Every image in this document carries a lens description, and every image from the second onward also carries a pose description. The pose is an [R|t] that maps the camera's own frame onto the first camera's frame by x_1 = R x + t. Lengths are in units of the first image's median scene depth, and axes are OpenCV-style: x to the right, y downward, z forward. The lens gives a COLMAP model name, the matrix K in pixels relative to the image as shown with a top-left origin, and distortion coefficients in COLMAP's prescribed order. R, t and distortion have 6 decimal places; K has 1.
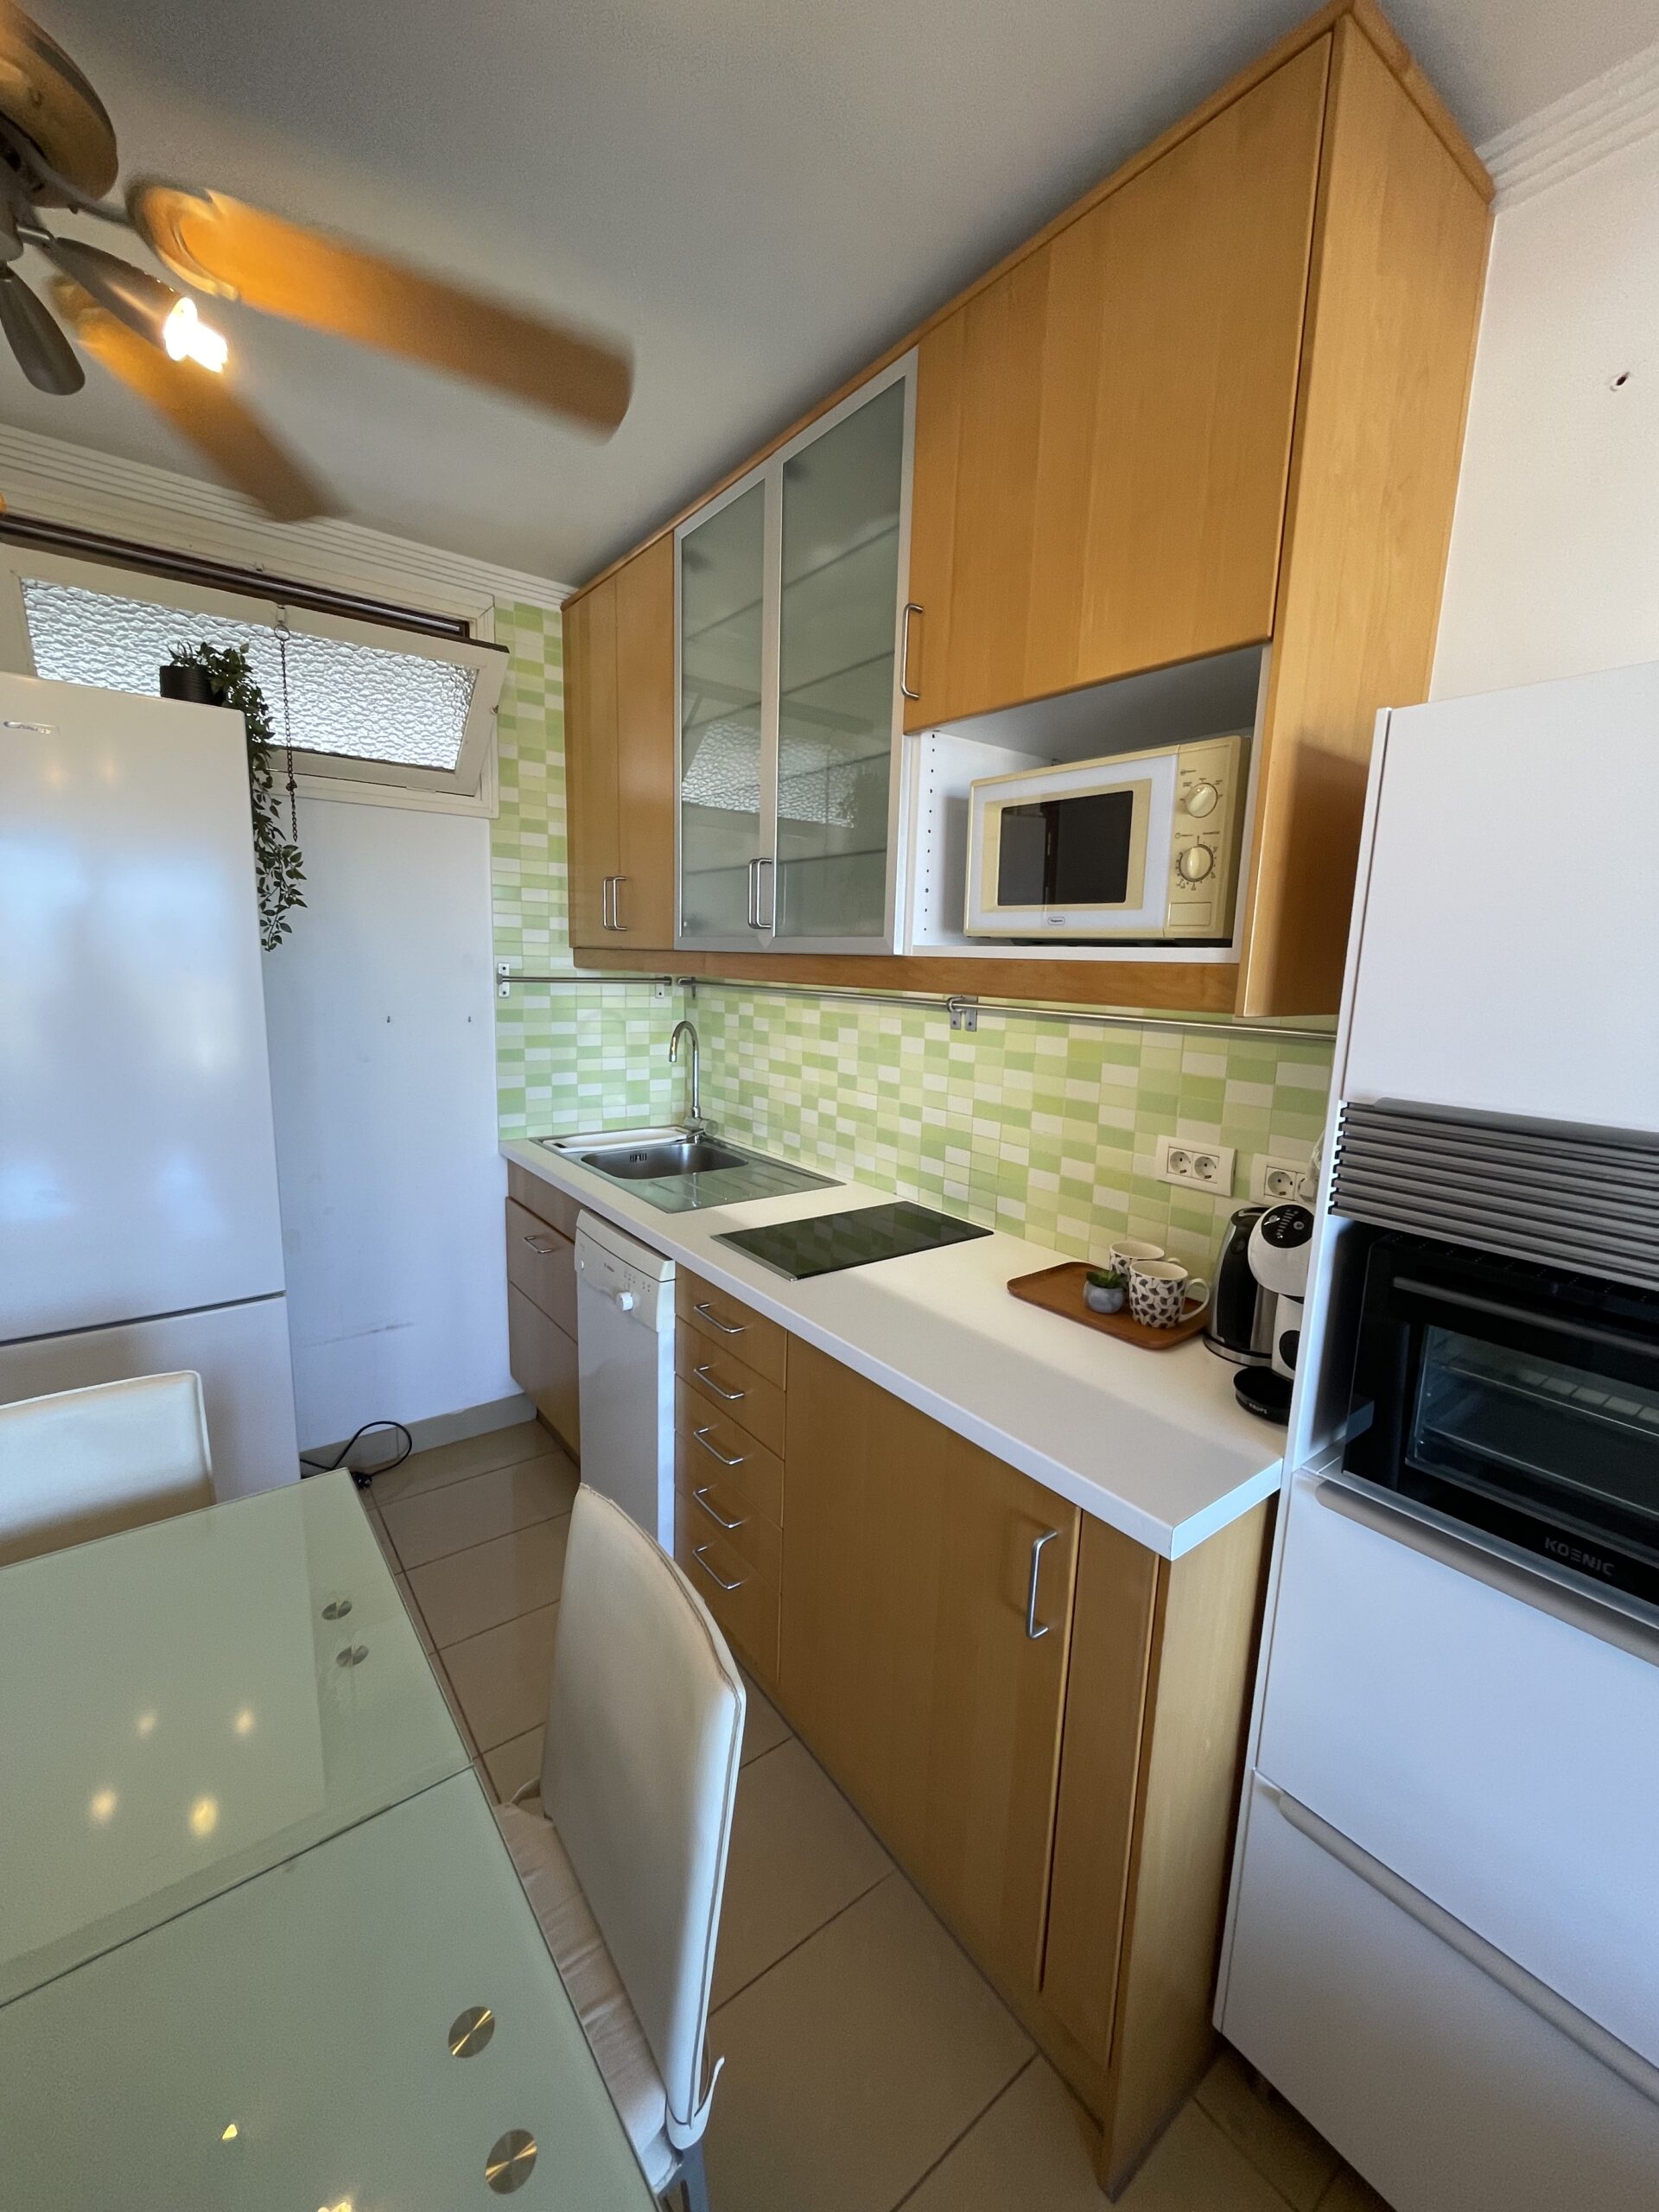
lens RADIAL K [[892.5, 0, 828.1], [0, 892.5, 1102.5], [0, 0, 1]] dist [-0.002794, 0.000366]
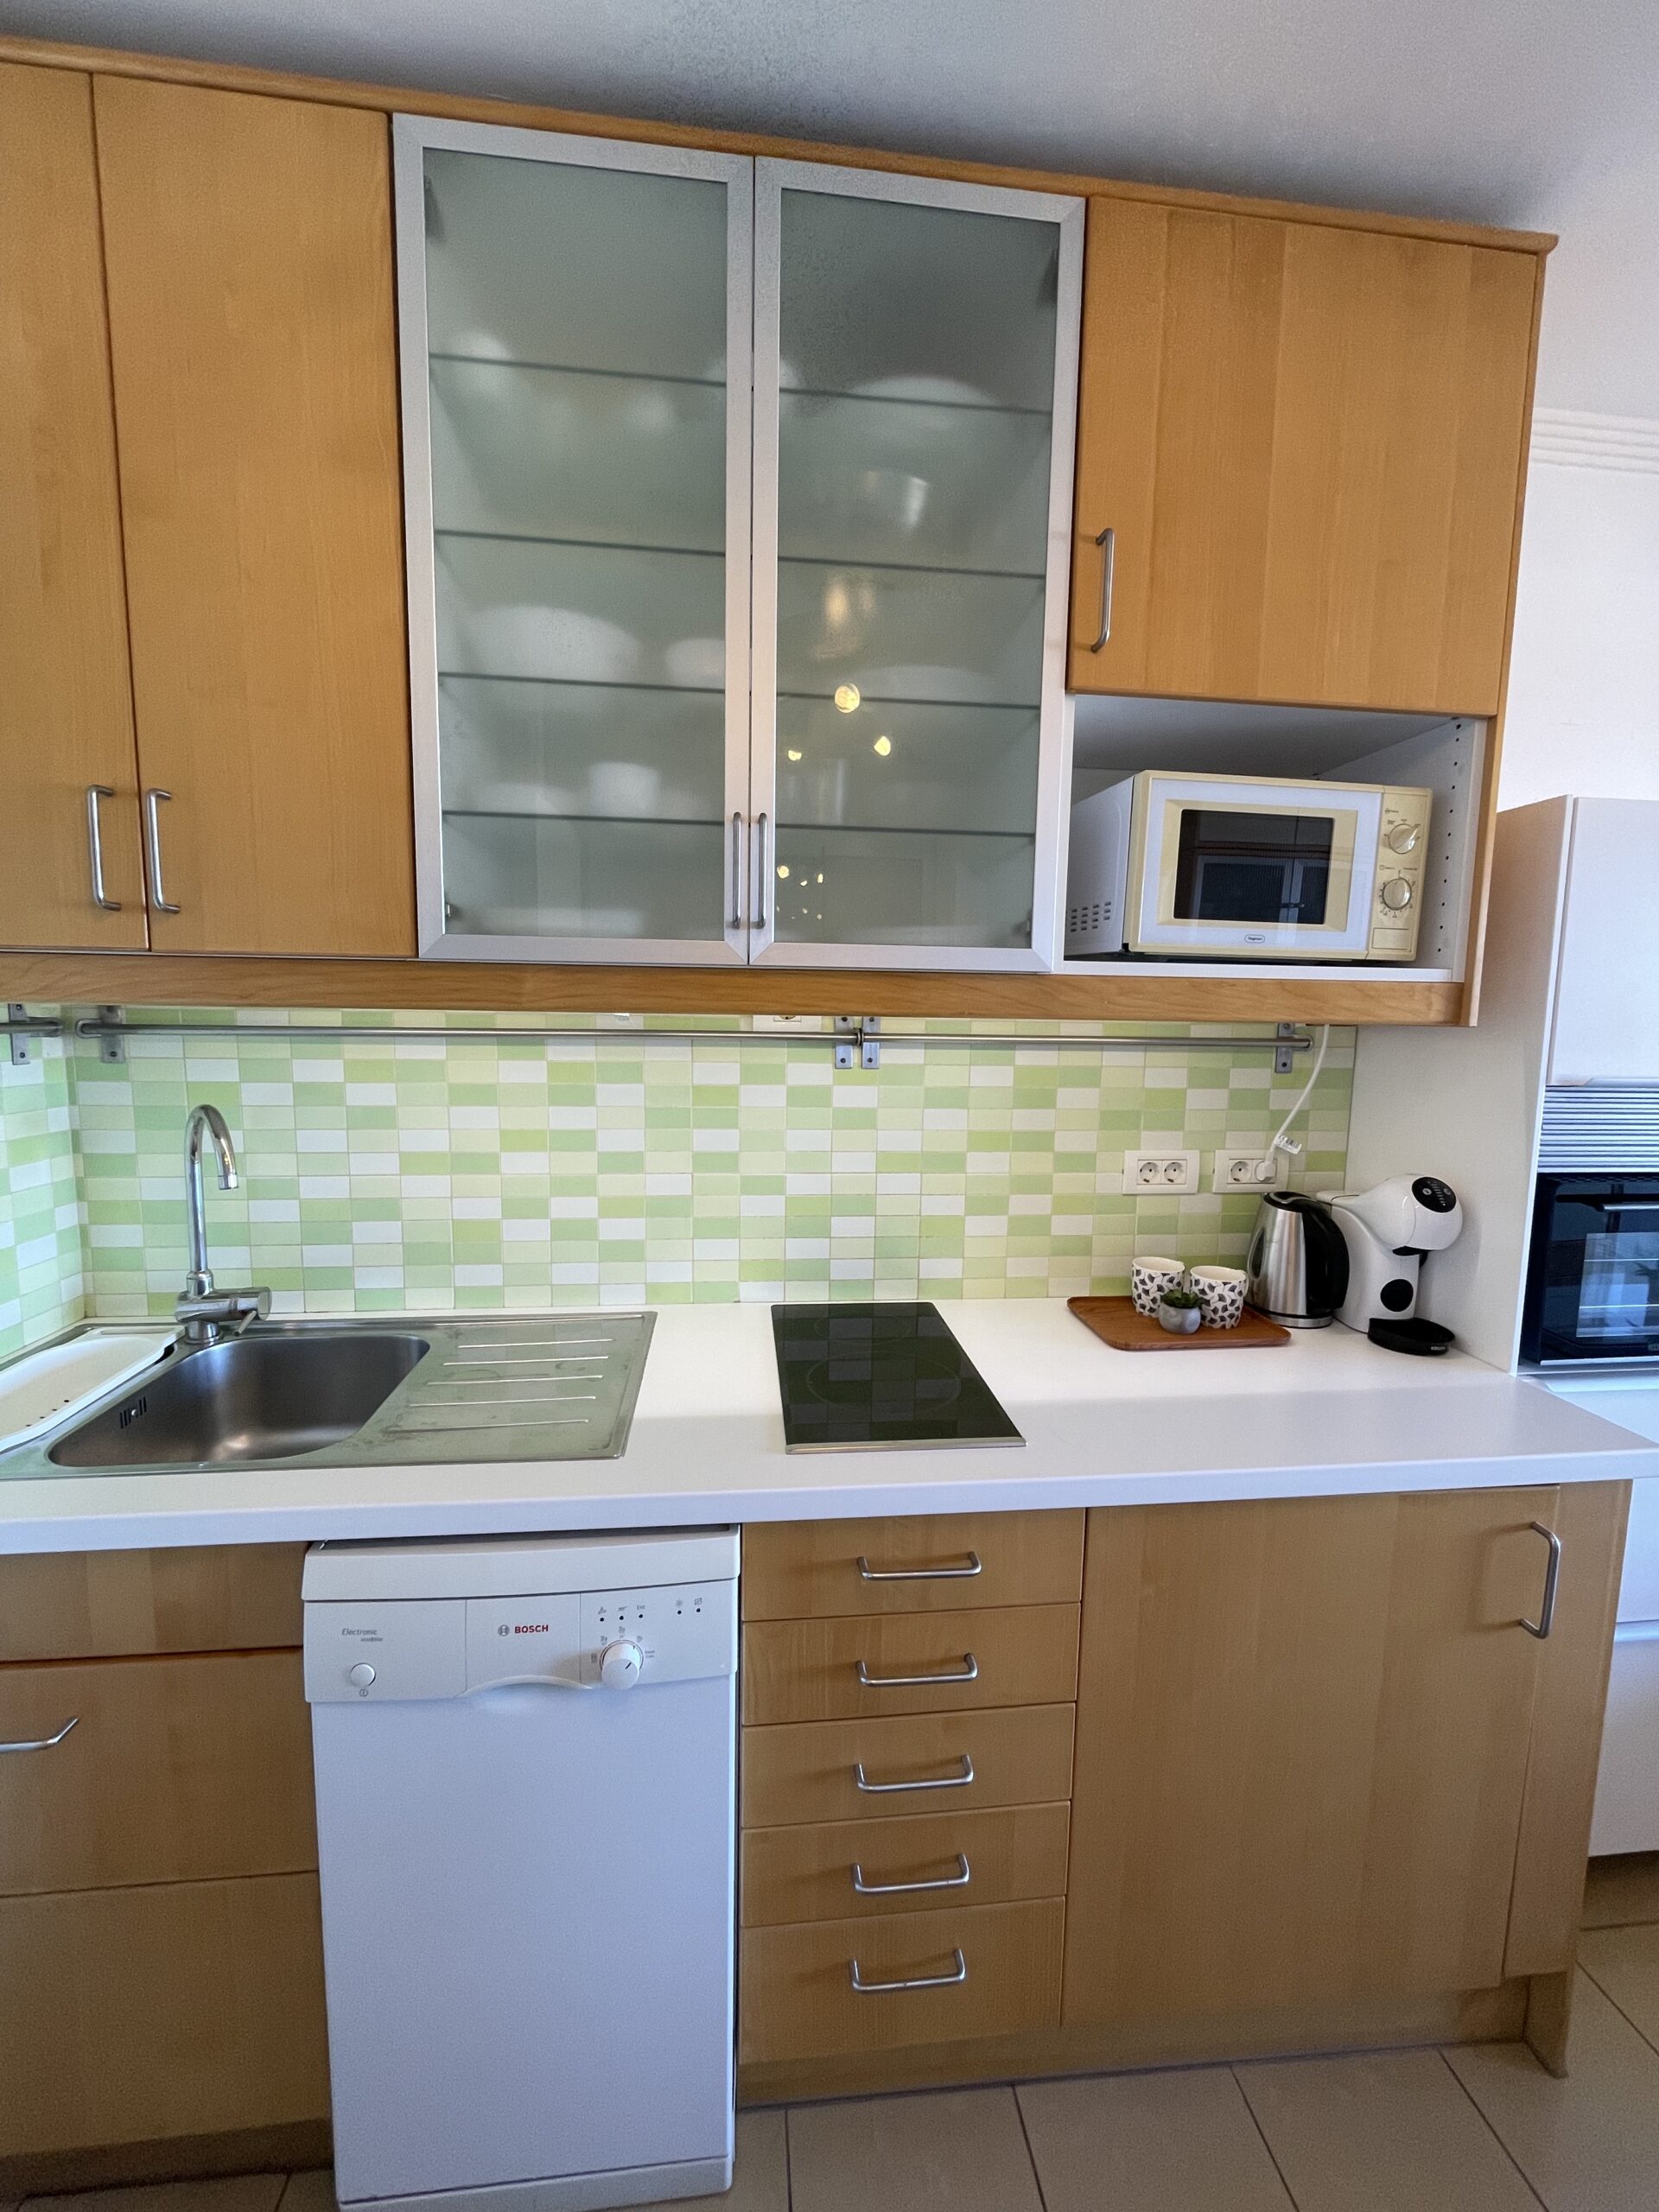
lens RADIAL K [[892.5, 0, 827.9], [0, 892.5, 1102.1], [0, 0, 1]] dist [-0.002794, 0.000366]
pose [[0.512851, -0.110372, 0.851353, -0.545745], [0.137327, 0.989478, 0.045553, -0.091494], [-0.847423, 0.093551, 0.522612, 0.605506]]
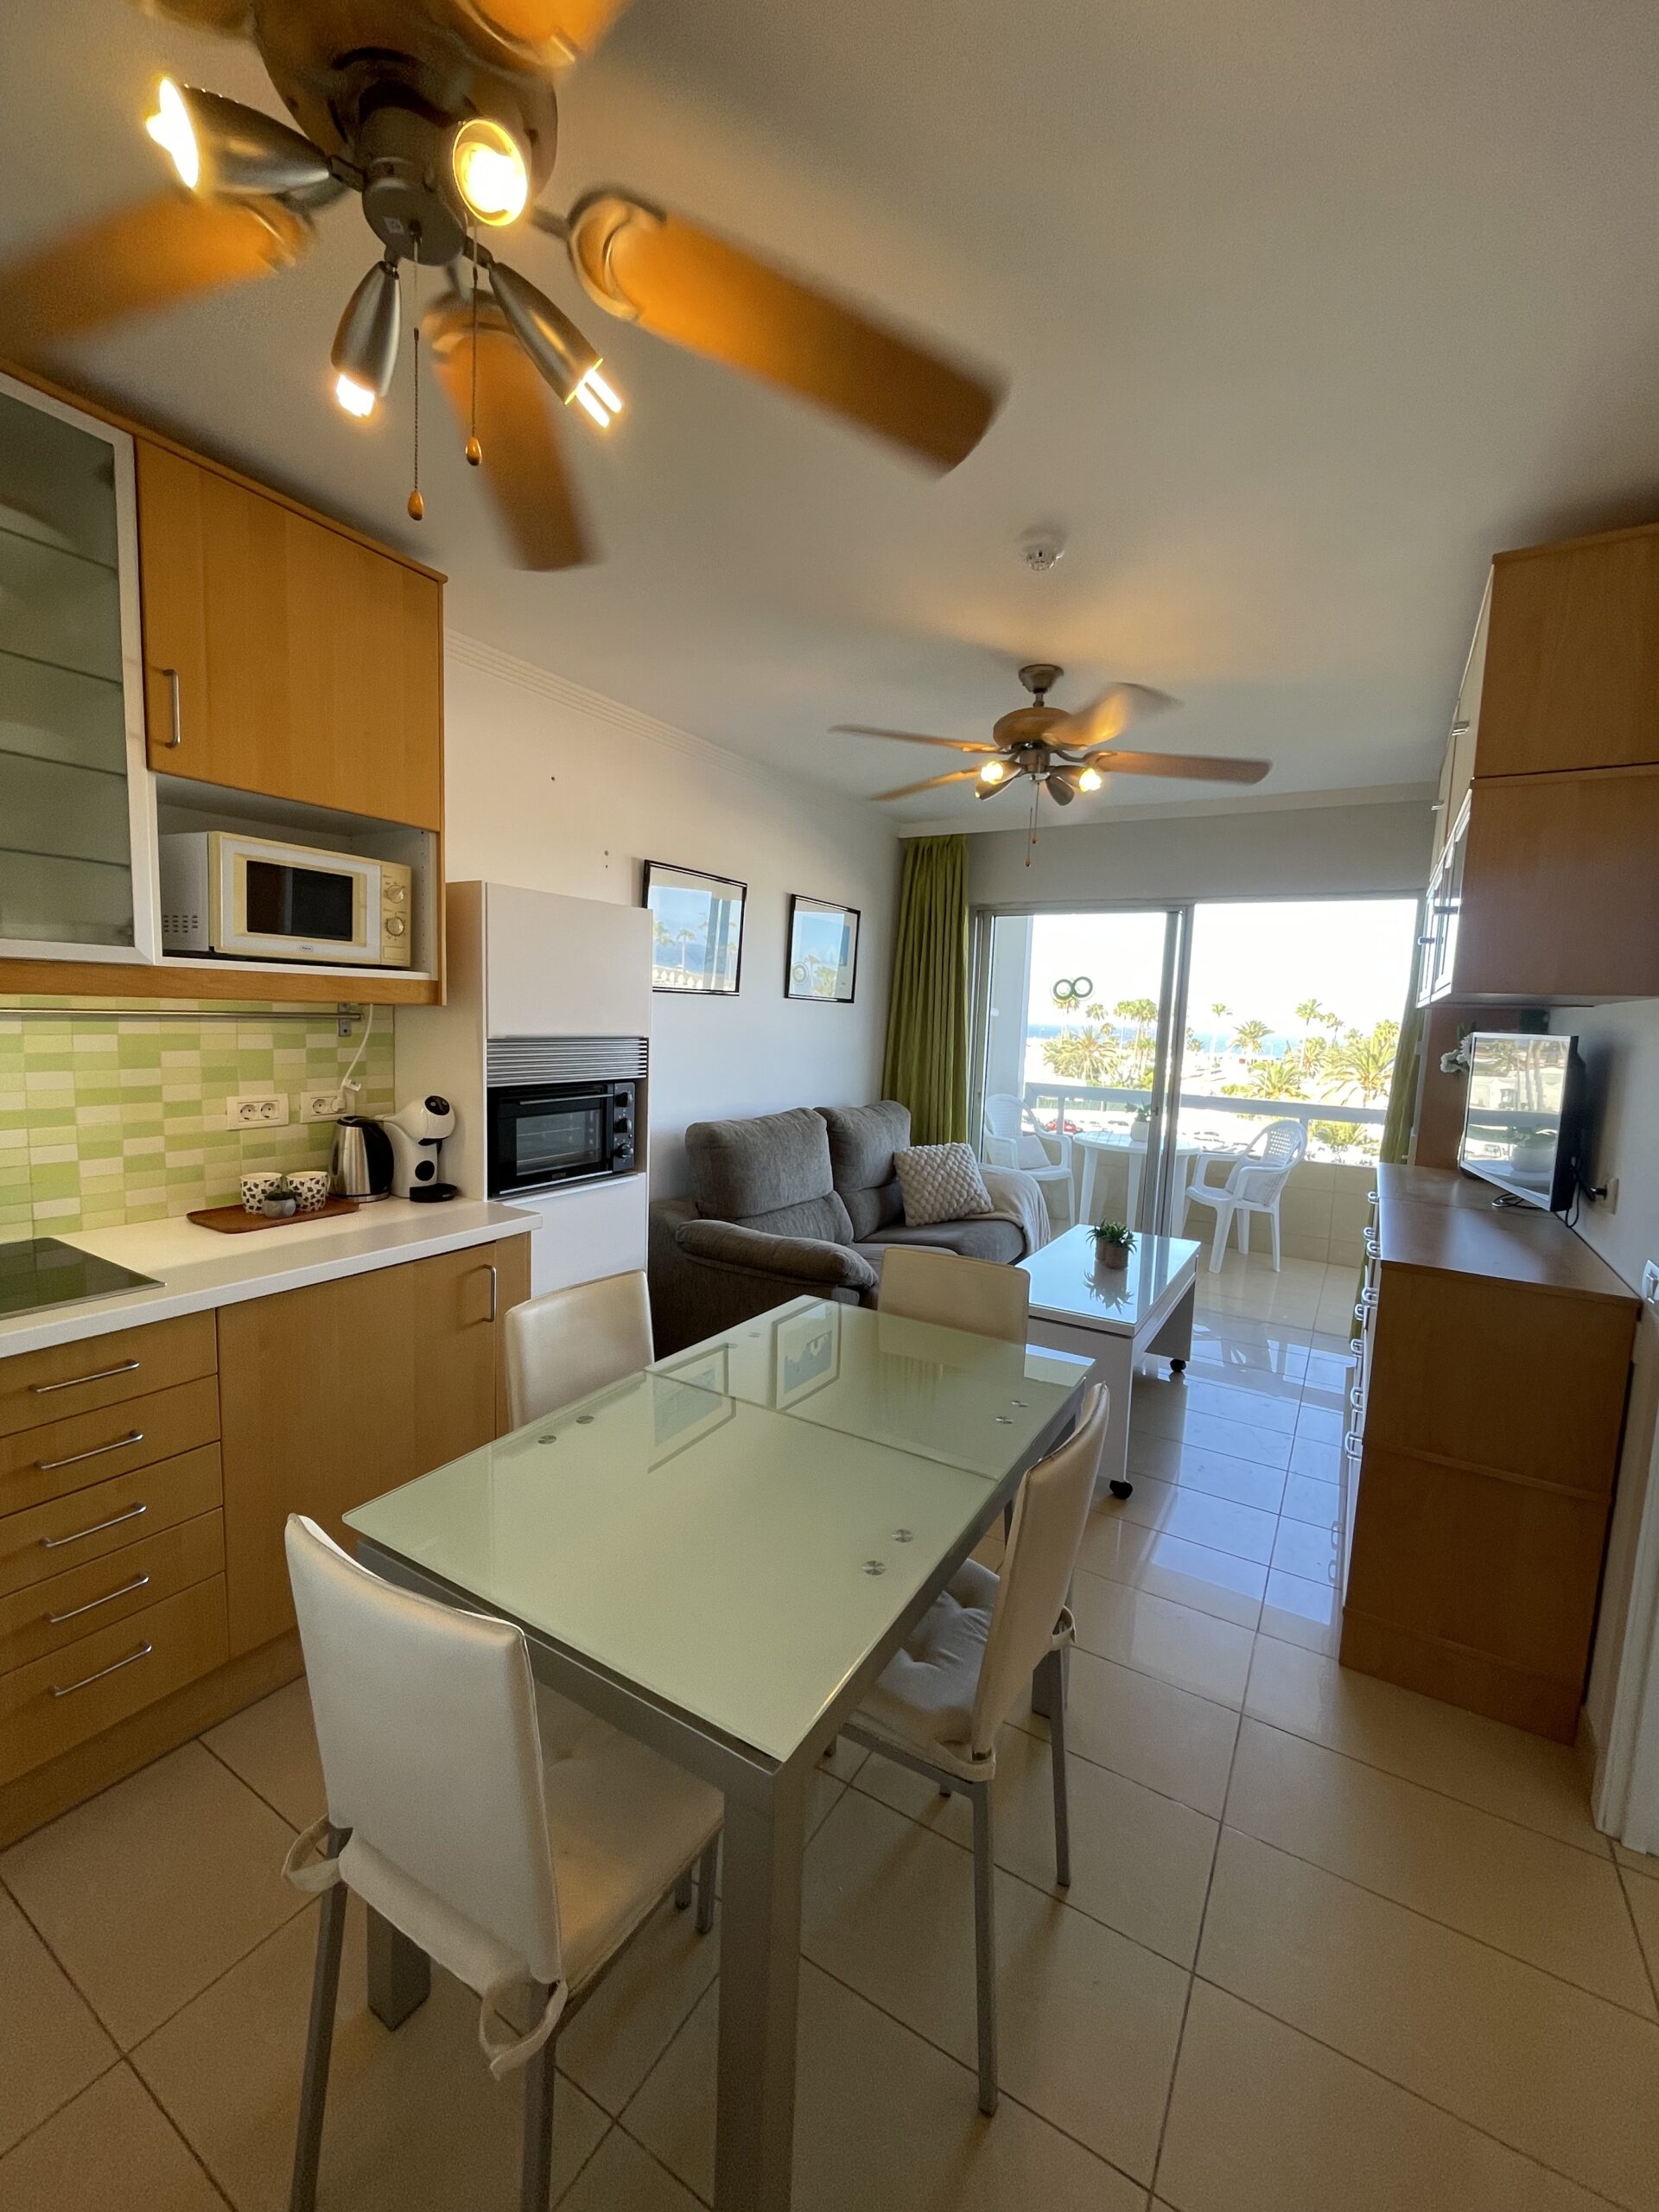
lens RADIAL K [[892.5, 0, 832.2], [0, 892.5, 1104.8], [0, 0, 1]] dist [-0.002794, 0.000366]
pose [[-0.368320, -0.138193, 0.919371, -0.996917], [0.104433, 0.976482, 0.188615, -0.091668], [-0.923815, 0.165484, -0.345226, 0.498214]]
